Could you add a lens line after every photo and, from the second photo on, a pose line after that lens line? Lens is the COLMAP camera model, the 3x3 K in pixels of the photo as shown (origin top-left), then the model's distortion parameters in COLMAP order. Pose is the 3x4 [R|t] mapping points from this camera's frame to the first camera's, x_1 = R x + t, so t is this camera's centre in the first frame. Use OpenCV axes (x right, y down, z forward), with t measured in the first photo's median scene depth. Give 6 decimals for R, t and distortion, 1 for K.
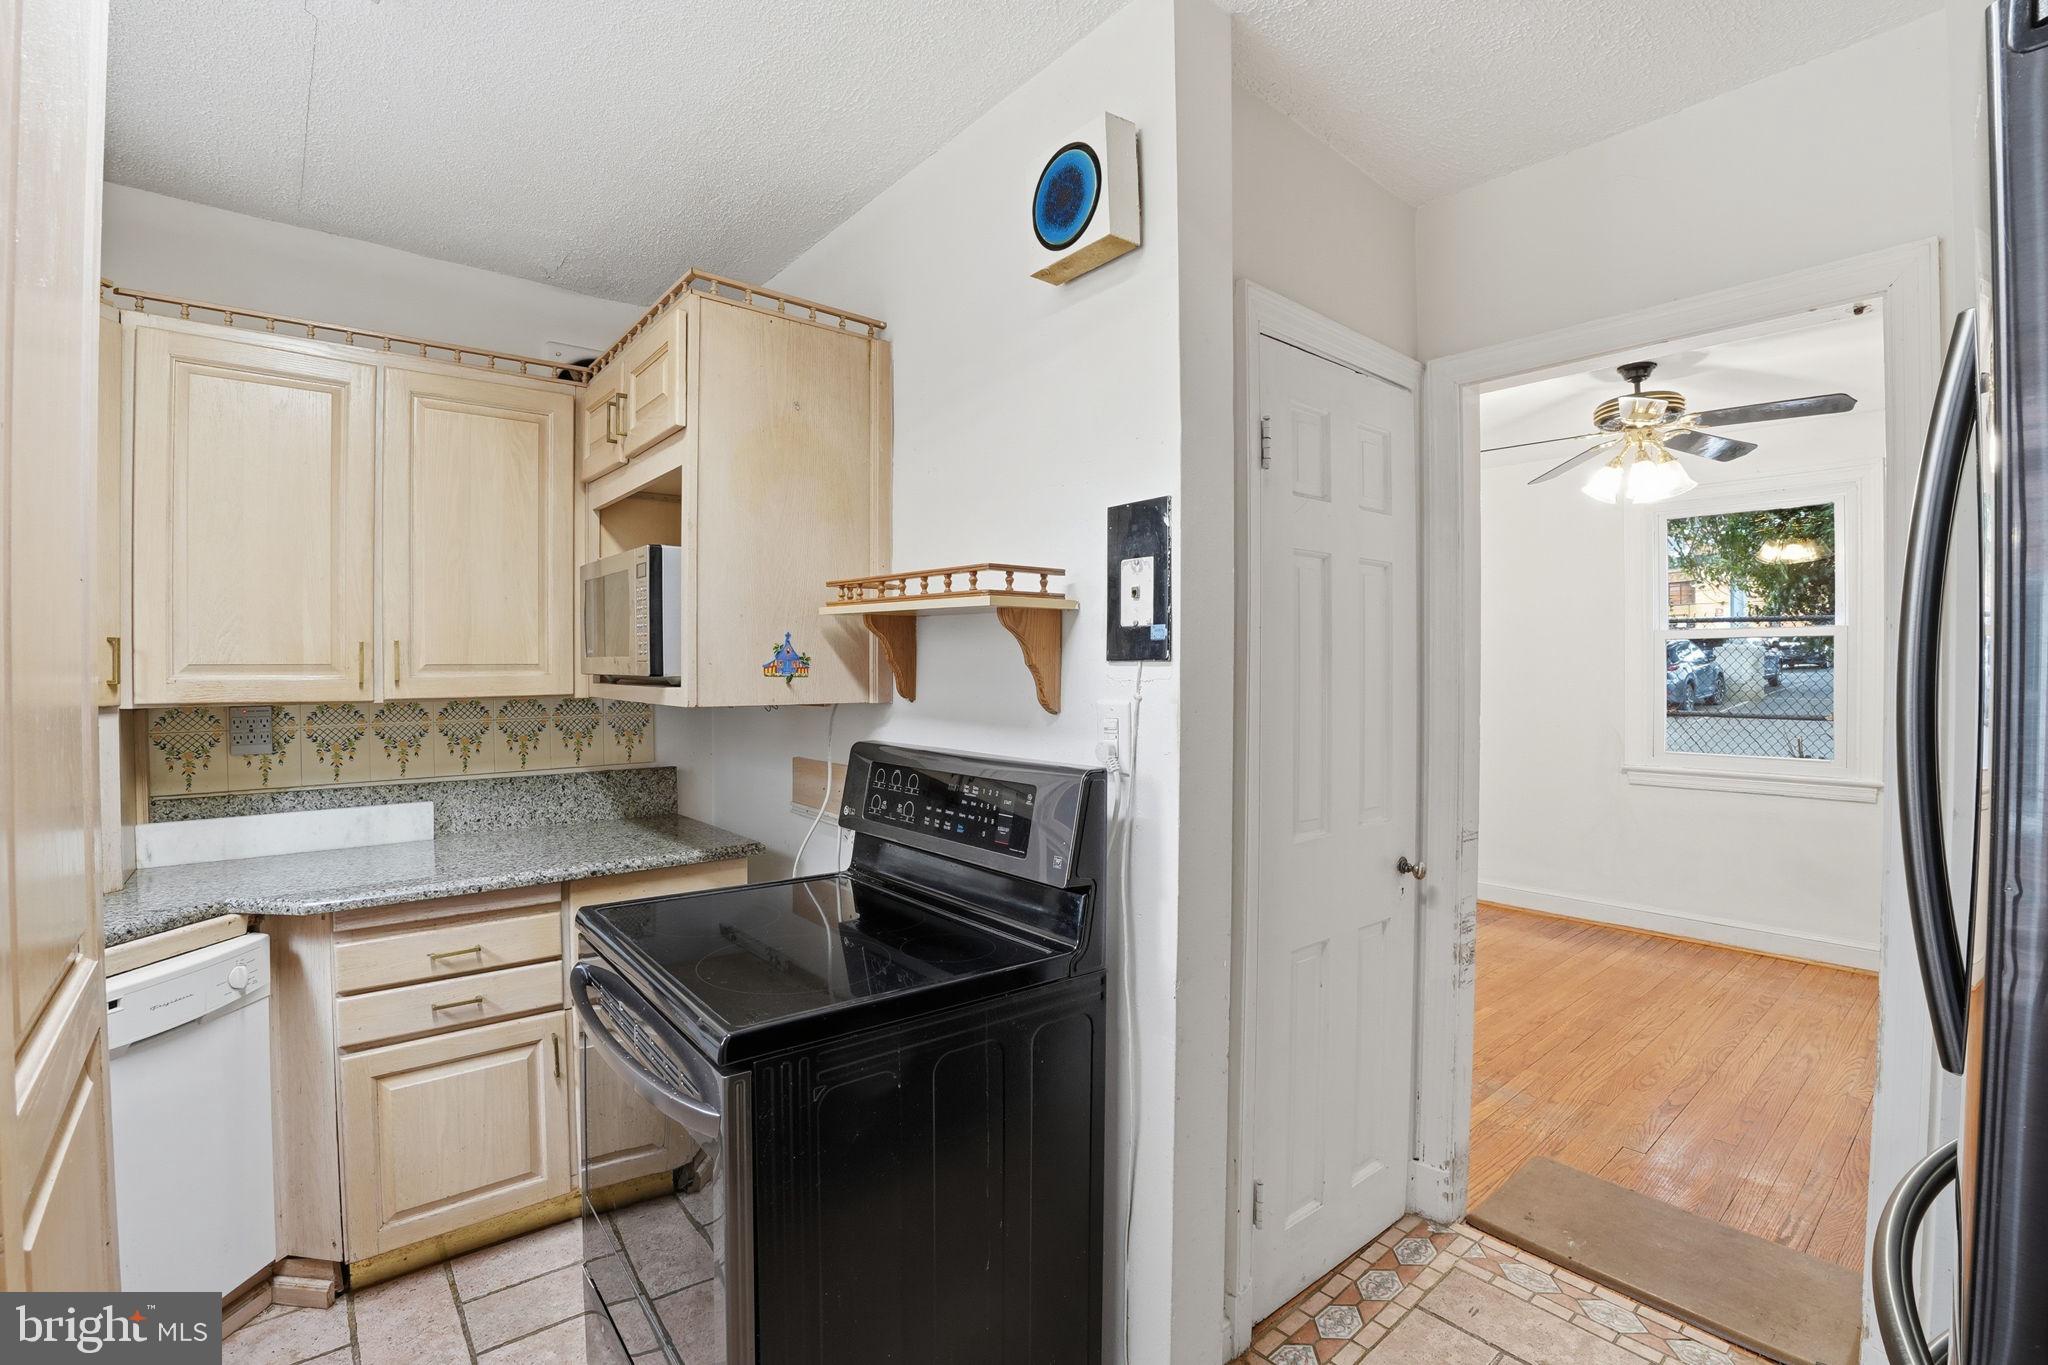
lens RADIAL K [[923.3, 0, 1027.8], [0, 923.3, 675.1], [0, 0, 1]] dist [-0.064998, 0.012756]
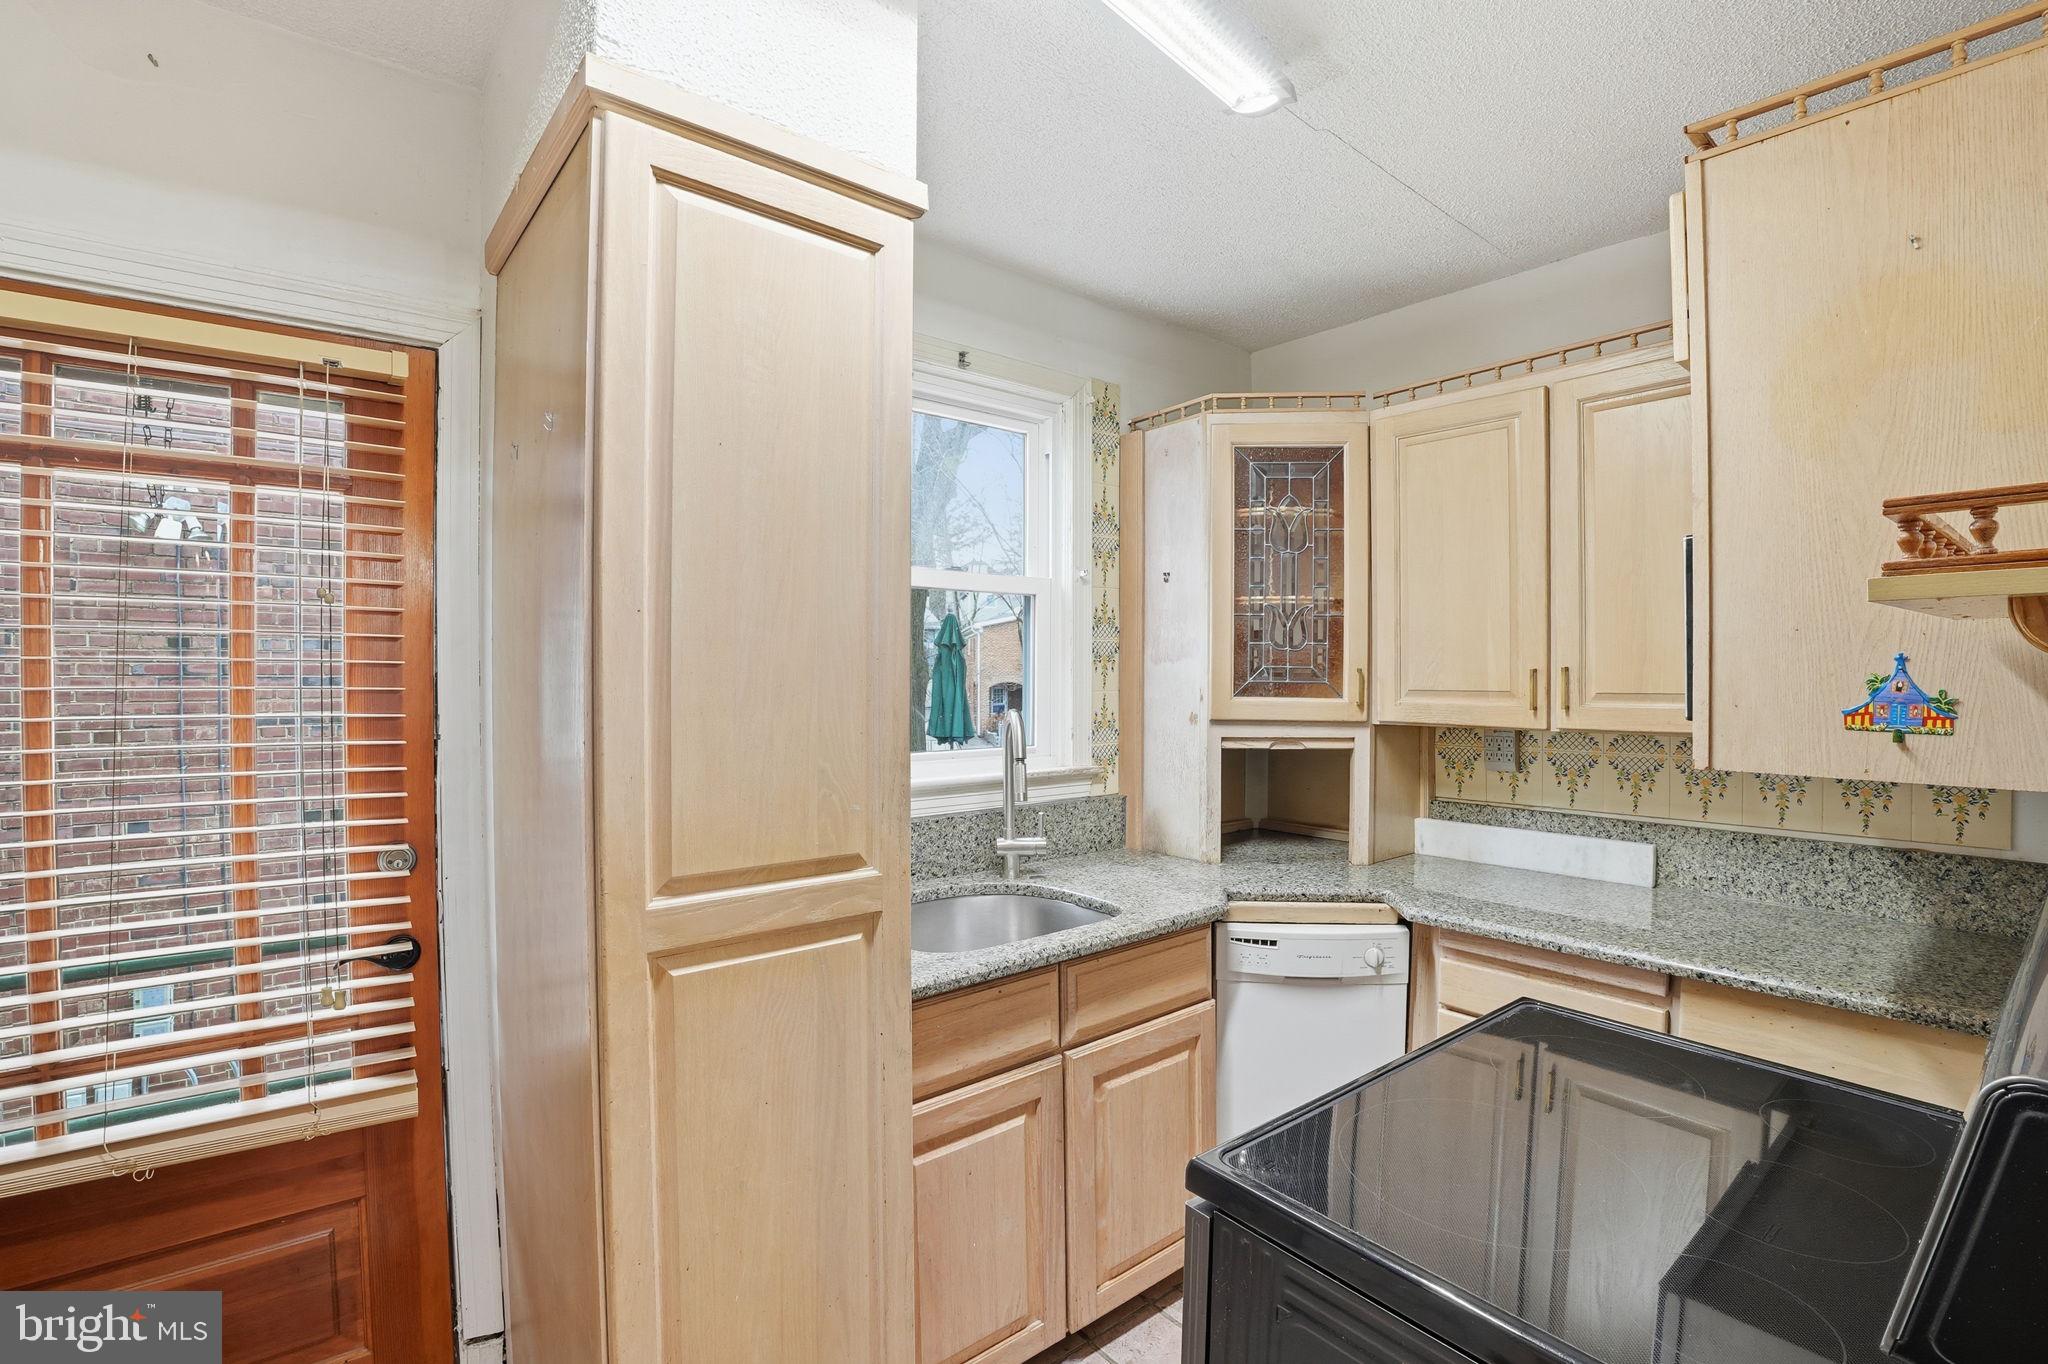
lens RADIAL K [[923.3, 0, 1027.8], [0, 923.3, 674.6], [0, 0, 1]] dist [-0.064998, 0.012756]
pose [[-0.017684, 0.003410, -0.999838, 0.262954], [-0.010997, 0.999933, 0.003605, -0.027788], [0.999783, 0.011059, -0.017645, 0.442855]]
